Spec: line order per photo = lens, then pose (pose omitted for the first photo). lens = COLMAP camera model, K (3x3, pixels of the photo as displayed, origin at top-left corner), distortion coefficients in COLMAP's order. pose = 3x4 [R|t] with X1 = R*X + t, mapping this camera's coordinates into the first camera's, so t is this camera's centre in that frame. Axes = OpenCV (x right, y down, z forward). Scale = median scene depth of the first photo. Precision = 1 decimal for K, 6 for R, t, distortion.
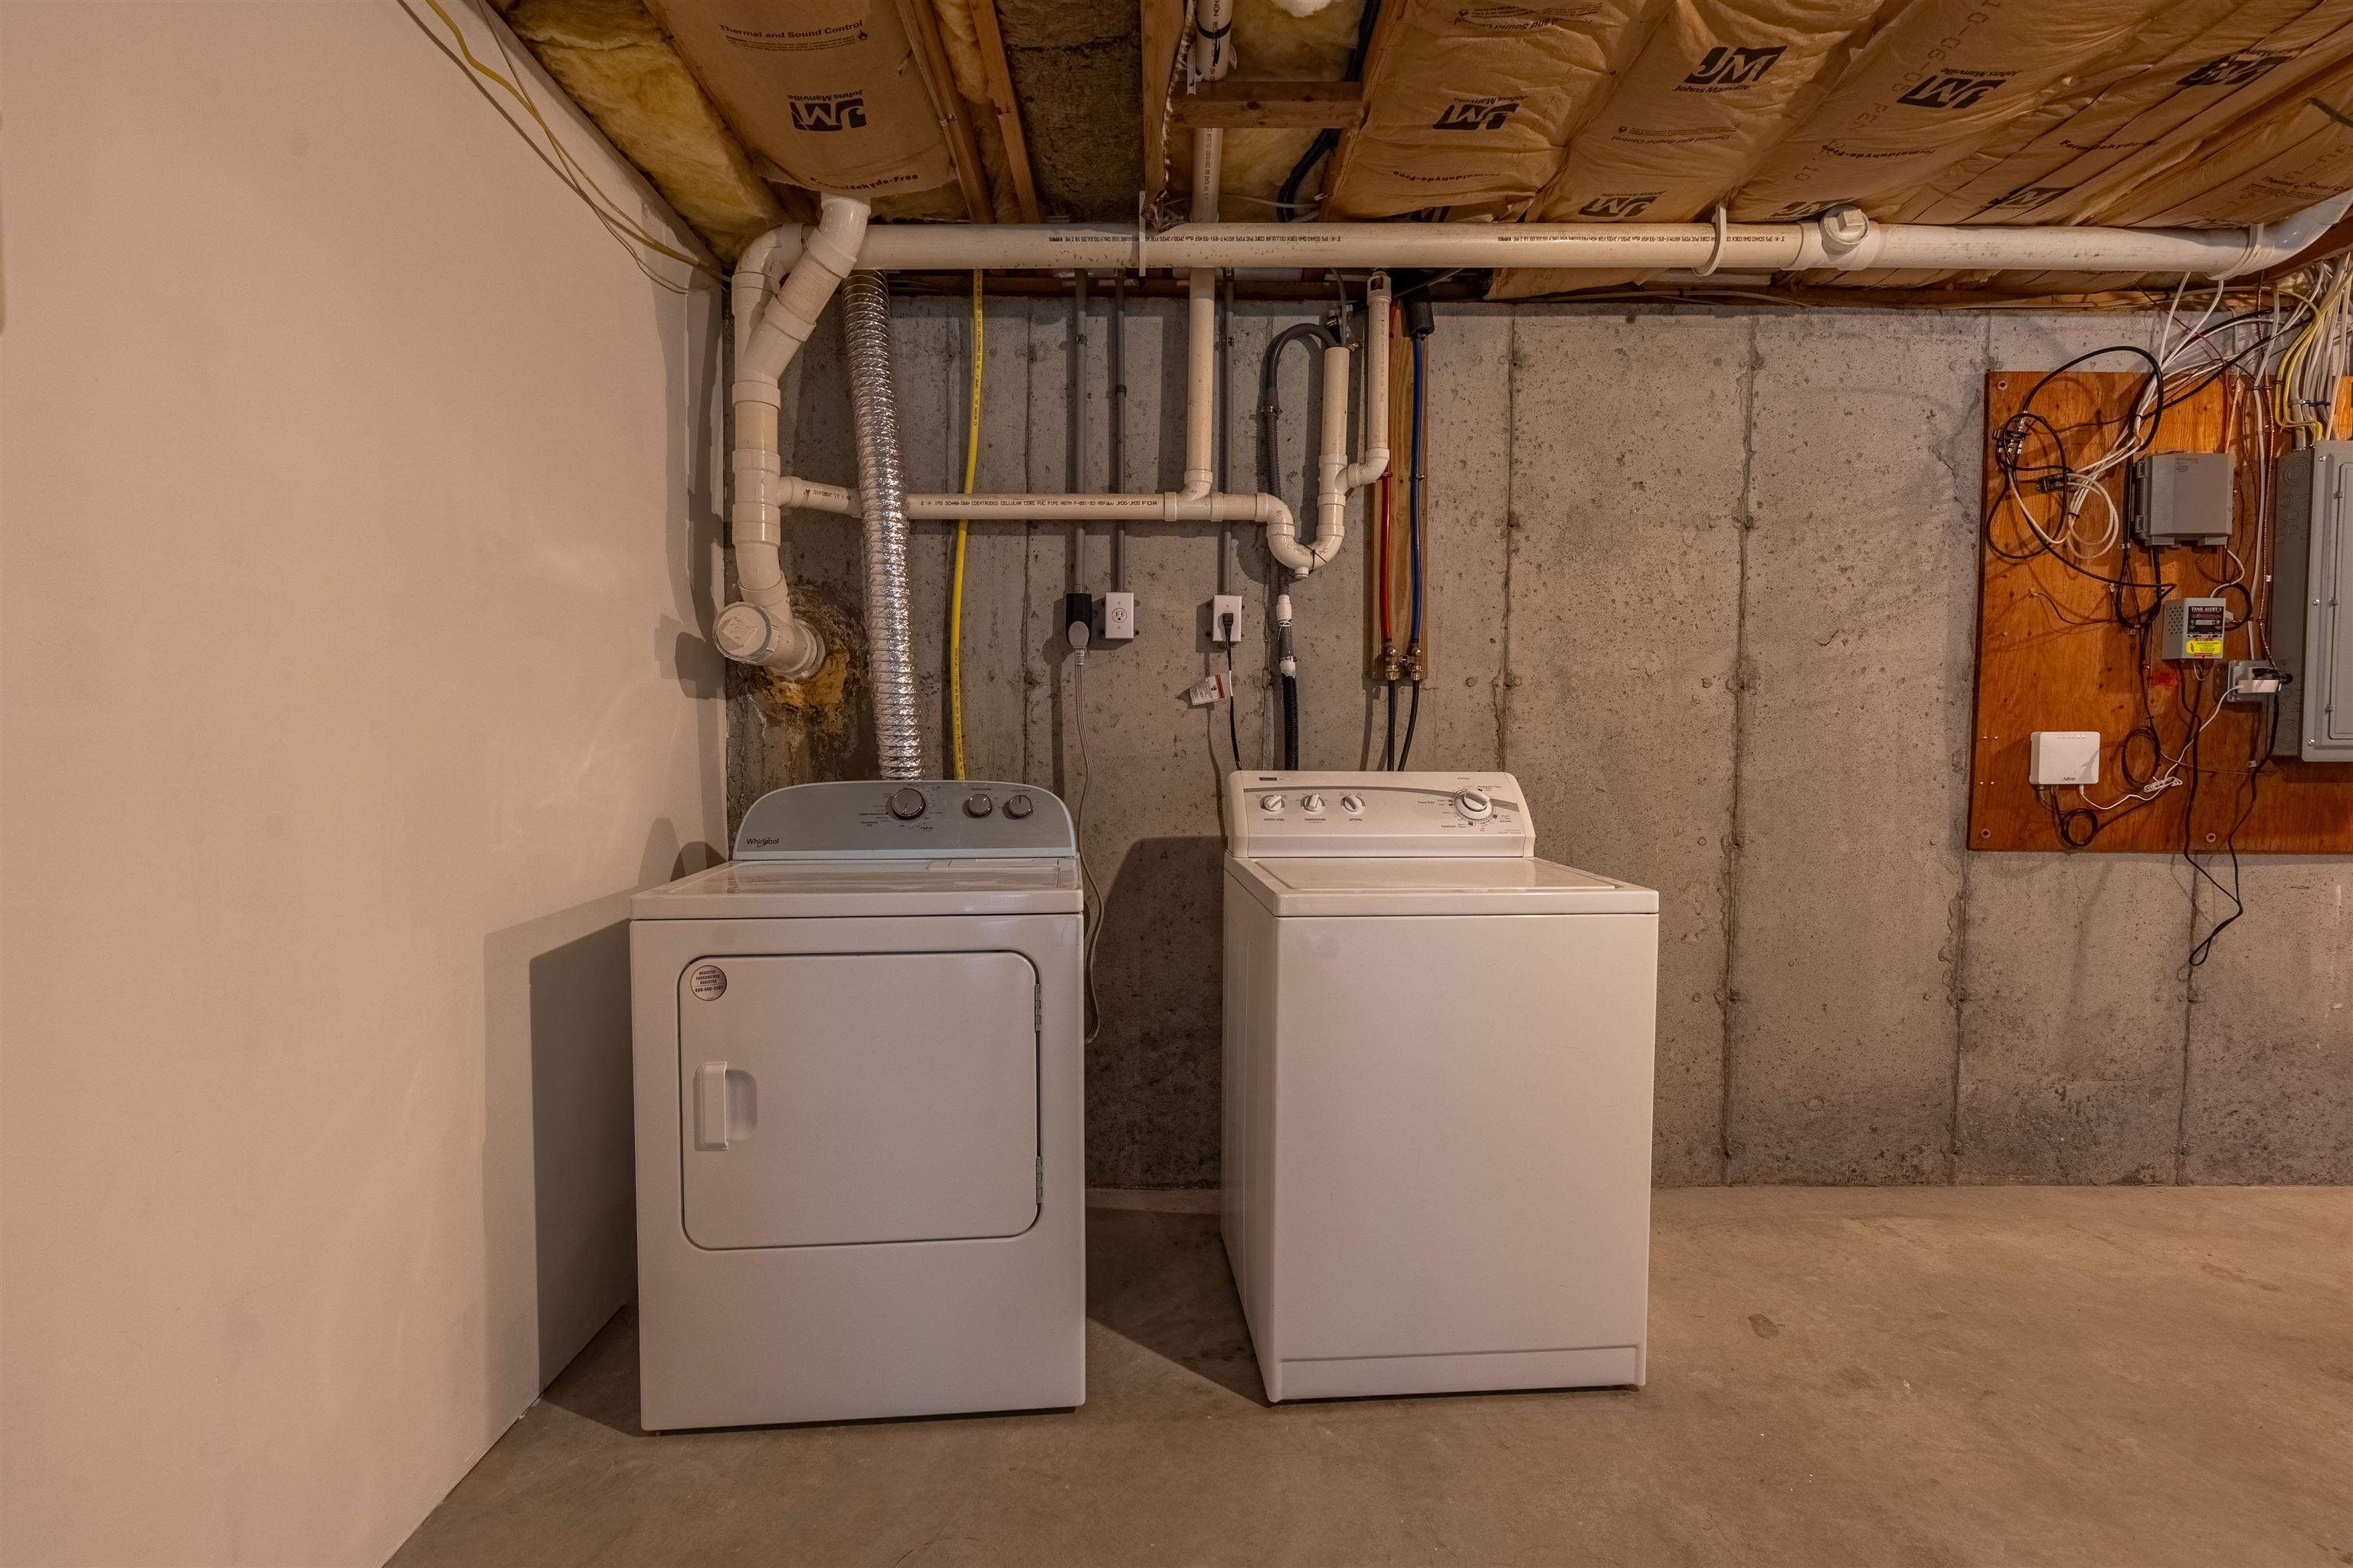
lens RADIAL K [[1074.4, 0, 1169.7], [0, 1074.4, 786.5], [0, 0, 1]] dist [-0.002339, -0.001106]
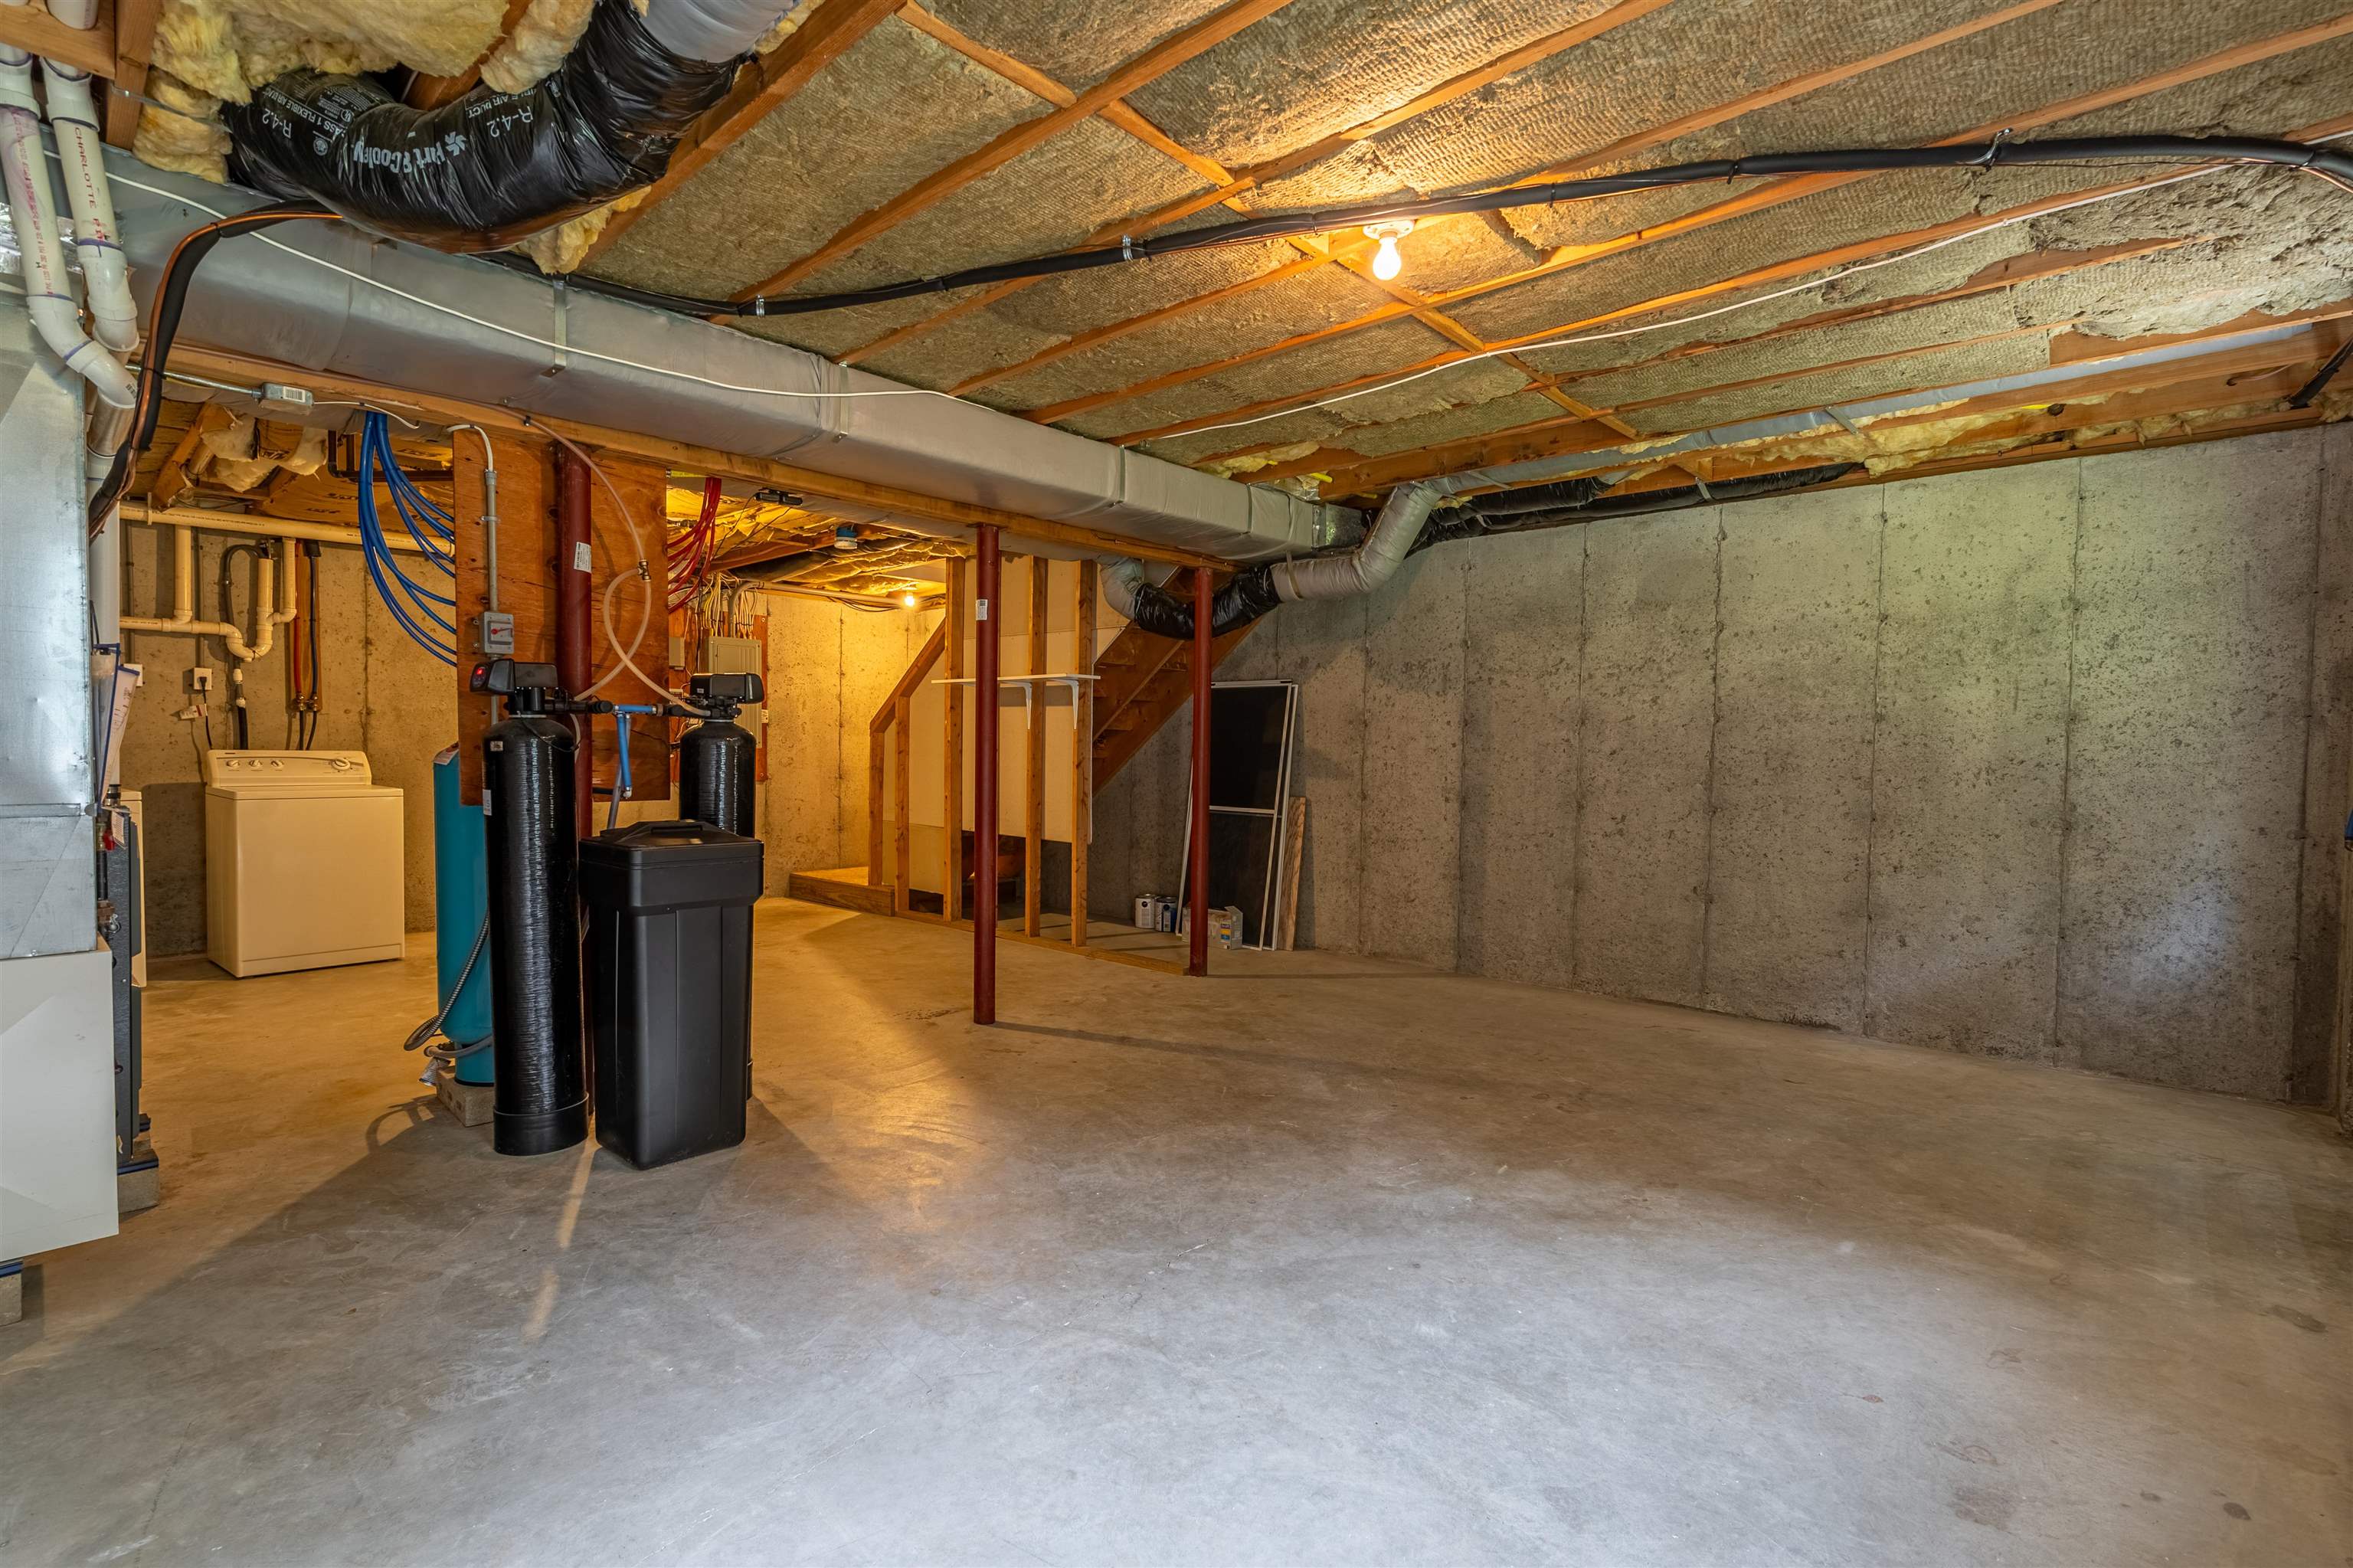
lens RADIAL K [[1074.4, 0, 1171.6], [0, 1074.4, 786.3], [0, 0, 1]] dist [-0.002339, -0.001106]
pose [[0.687620, -0.021968, 0.725738, -0.174261], [0.017000, 0.999755, 0.014155, 0.059694], [-0.725872, 0.002604, 0.687825, -1.881545]]
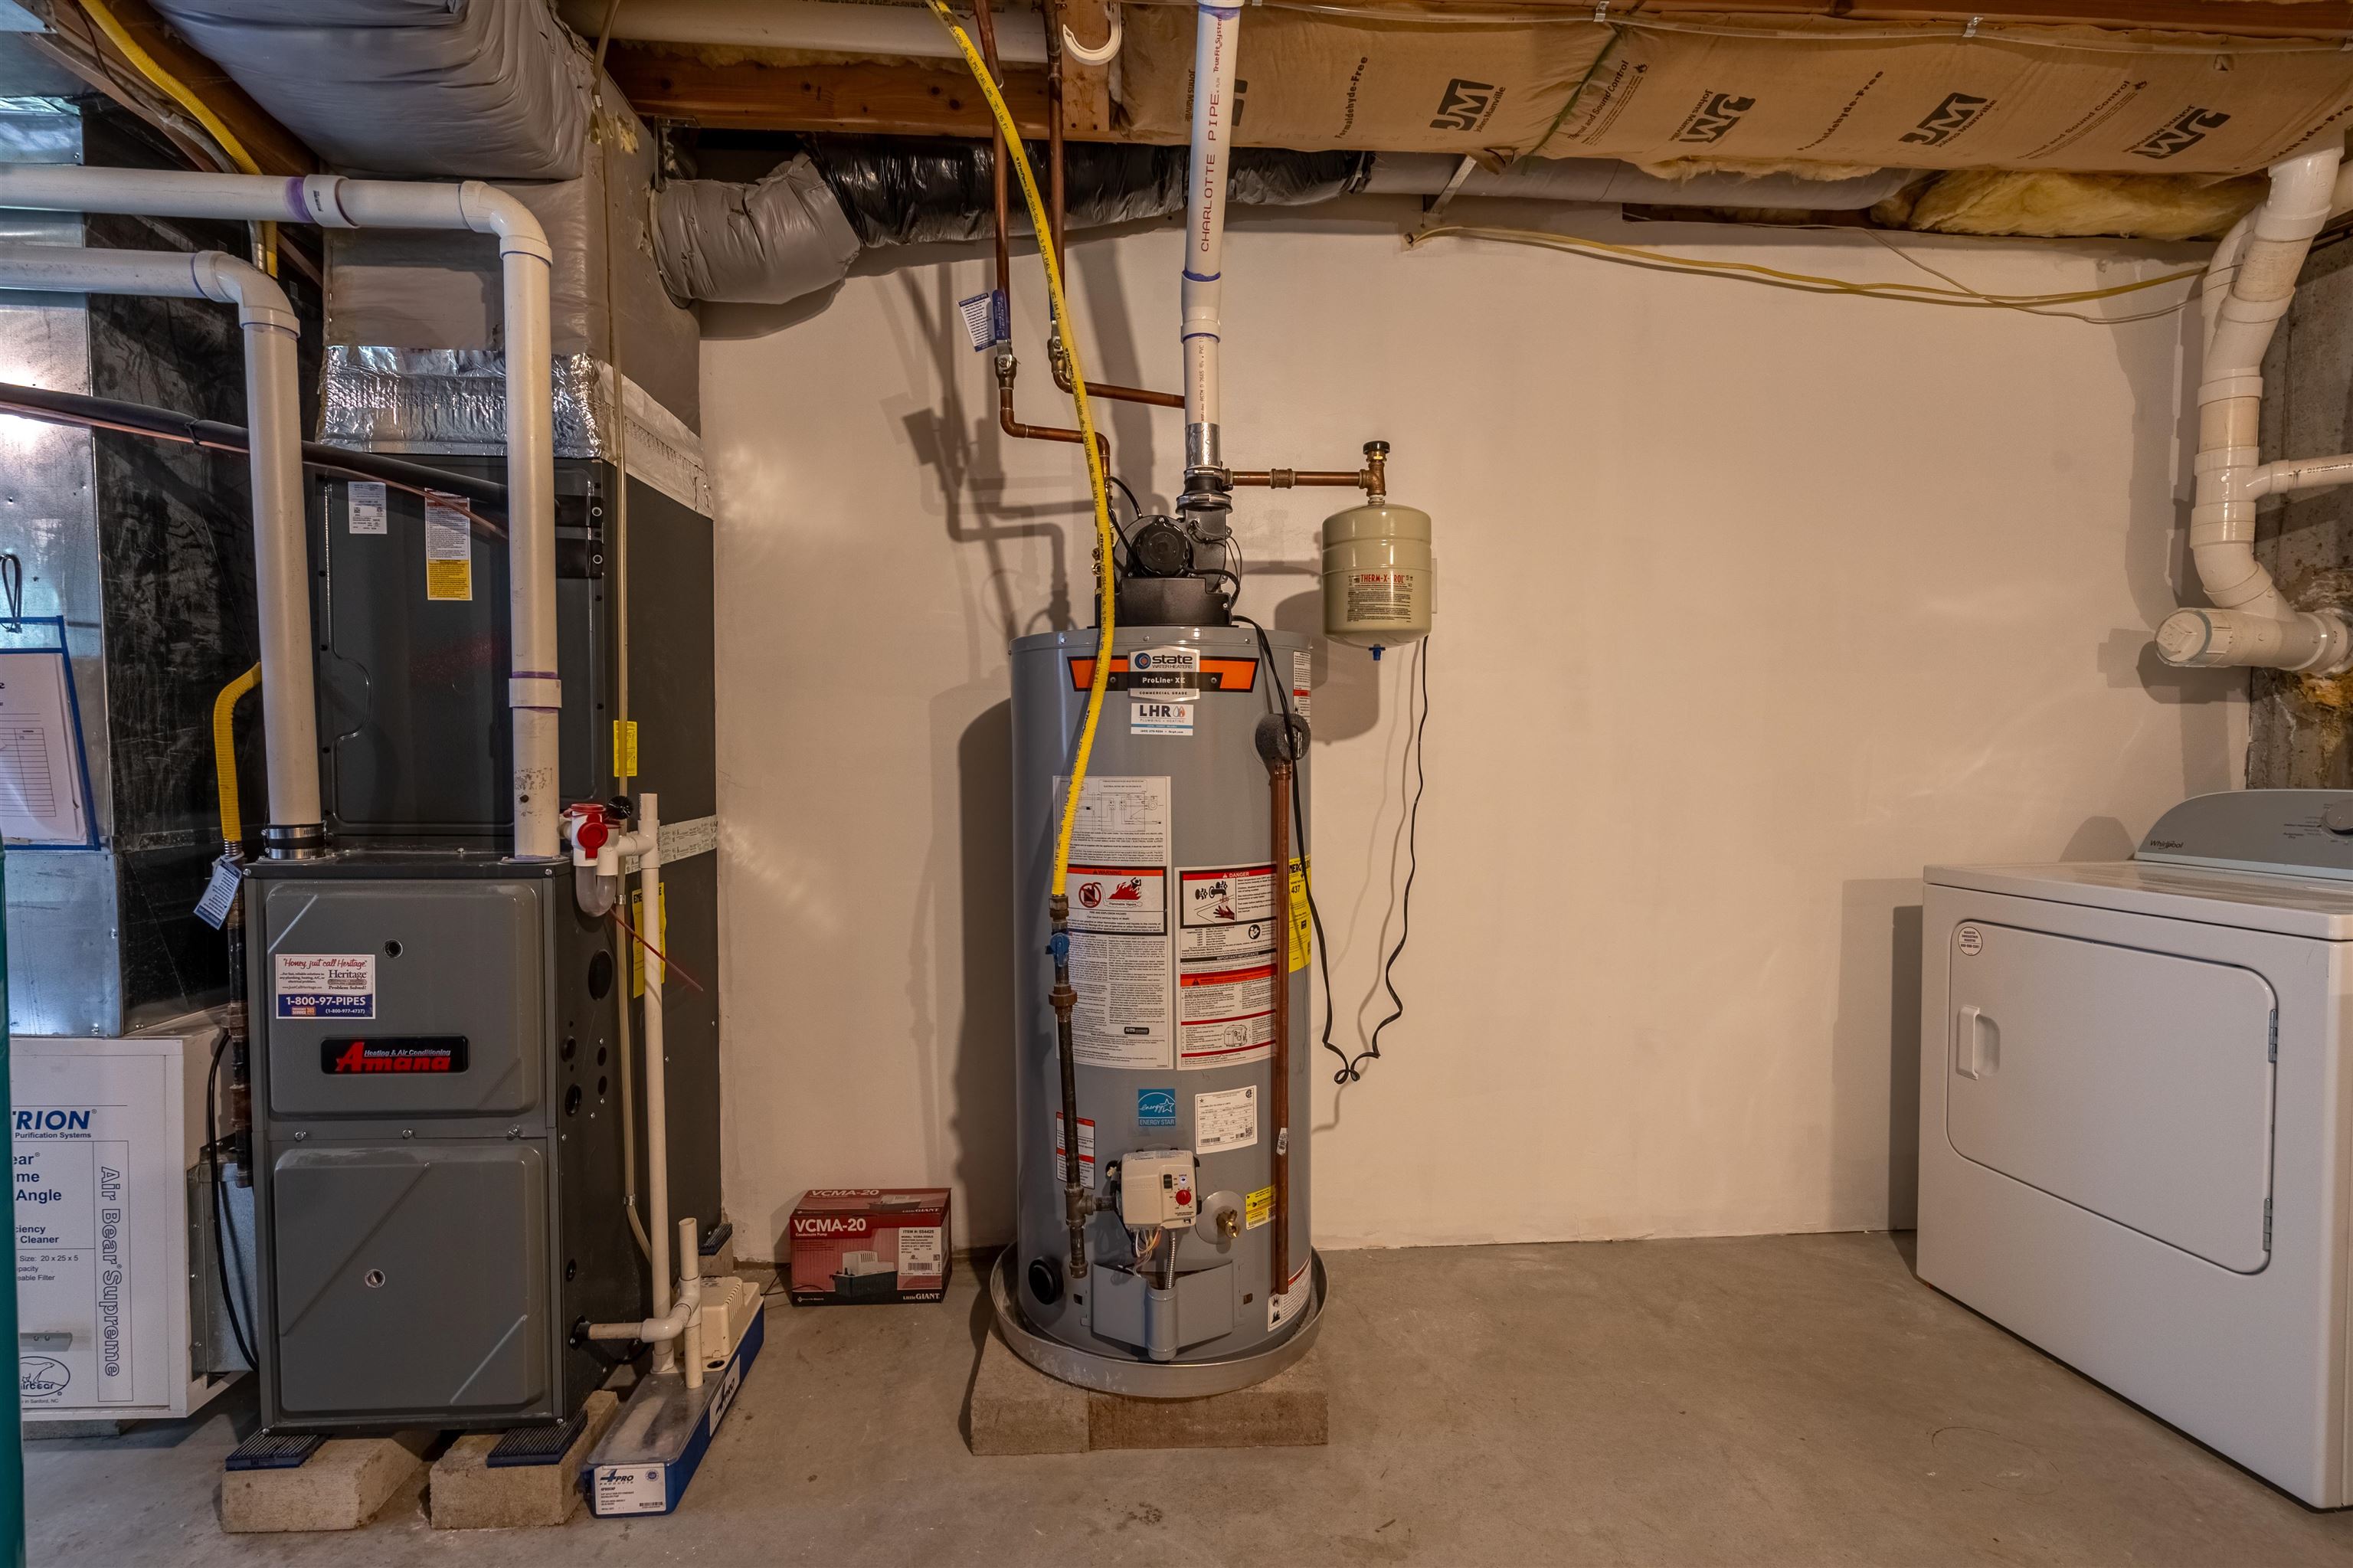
lens RADIAL K [[1074.4, 0, 1164.4], [0, 1074.4, 785.3], [0, 0, 1]] dist [-0.002339, -0.001106]
pose [[0.037156, 0.031582, -0.998810, 0.509396], [-0.035746, 0.998903, 0.030255, -0.001463], [0.998670, 0.034579, 0.038244, 0.009427]]
